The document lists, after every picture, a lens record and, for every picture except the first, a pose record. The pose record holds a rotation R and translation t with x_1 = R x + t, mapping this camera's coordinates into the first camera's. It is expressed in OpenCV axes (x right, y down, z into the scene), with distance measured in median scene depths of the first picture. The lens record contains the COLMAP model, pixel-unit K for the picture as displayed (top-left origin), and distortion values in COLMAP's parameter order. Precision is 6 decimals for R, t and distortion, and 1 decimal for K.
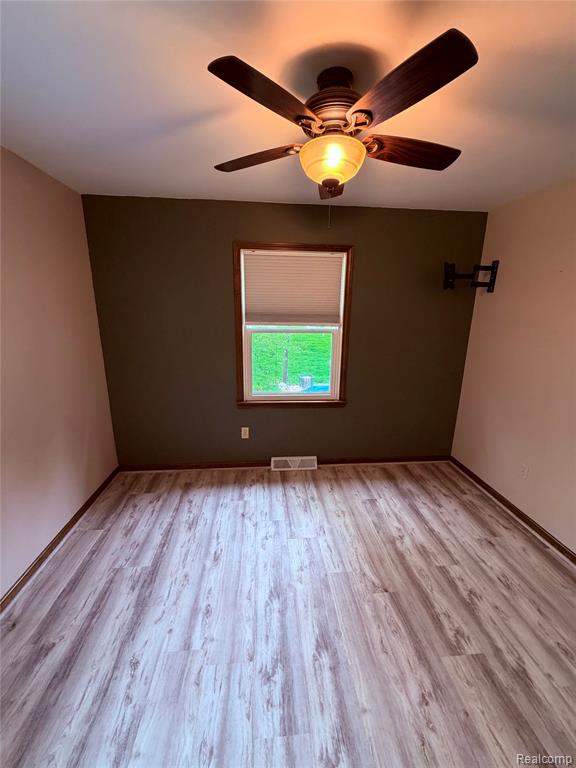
lens RADIAL K [[305.2, 0, 288.3], [0, 305.2, 382.8], [0, 0, 1]] dist [-0.000316, -0.000076]
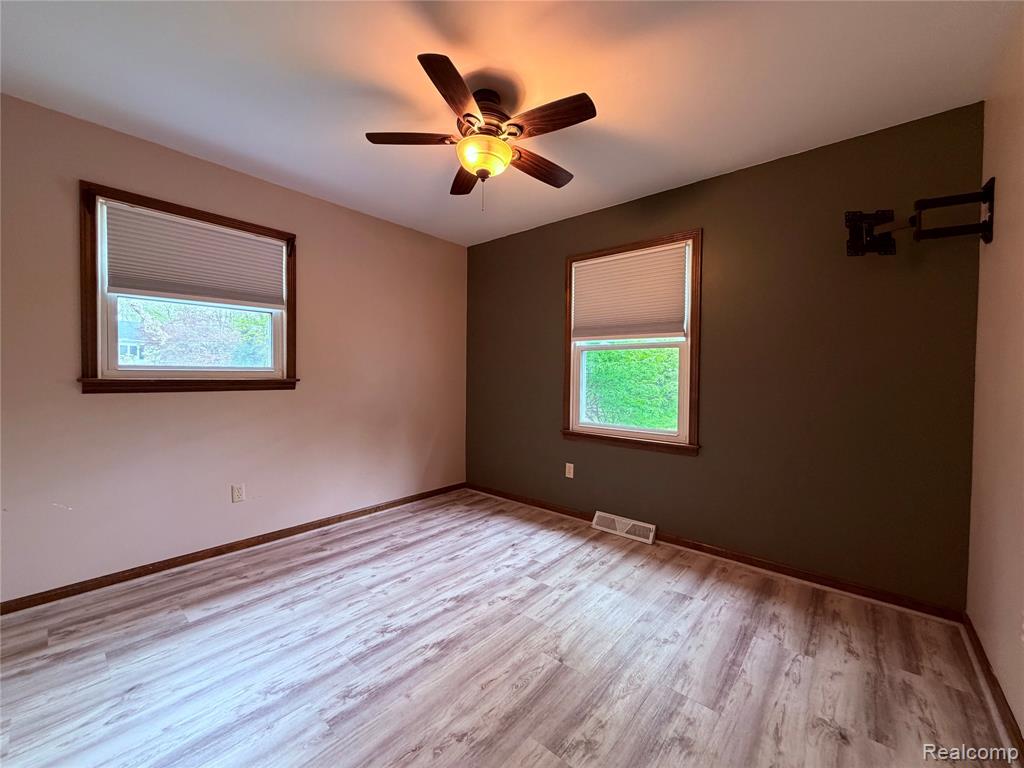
lens RADIAL K [[406.9, 0, 509.0], [0, 406.9, 384.8], [0, 0, 1]] dist [-0.000316, -0.000076]
pose [[0.695742, 0.011254, -0.718203, 0.678249], [-0.178521, 0.971213, -0.157720, 0.181160], [0.695753, 0.237947, 0.677723, 0.105771]]
